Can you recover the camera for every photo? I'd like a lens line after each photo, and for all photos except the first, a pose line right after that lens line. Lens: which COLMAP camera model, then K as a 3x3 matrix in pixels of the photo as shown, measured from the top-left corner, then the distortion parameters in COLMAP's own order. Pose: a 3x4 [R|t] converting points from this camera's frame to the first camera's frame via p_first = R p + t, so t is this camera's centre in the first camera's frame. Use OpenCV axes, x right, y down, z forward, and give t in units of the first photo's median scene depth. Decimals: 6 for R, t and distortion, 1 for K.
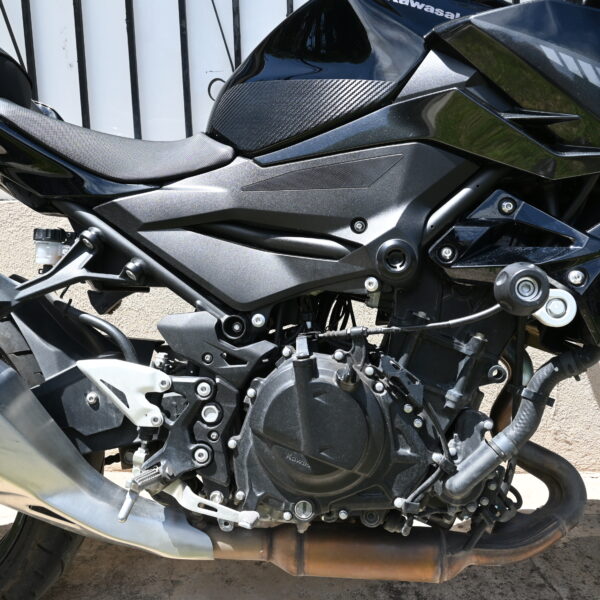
lens RADIAL K [[622.3, 0, 300.0], [0, 622.3, 300.0], [0, 0, 1]] dist [-0.004746, -0.008707]
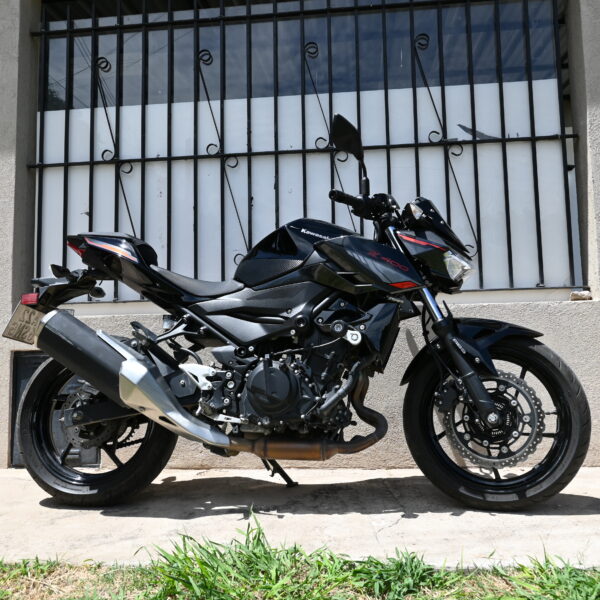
lens RADIAL K [[631.2, 0, 300.0], [0, 631.2, 300.0], [0, 0, 1]] dist [0.005677, -0.010086]
pose [[0.999607, 0.009877, -0.026240, 0.201000], [-0.016223, 0.967070, -0.253993, 0.497704], [0.022867, 0.254318, 0.966850, -1.563906]]
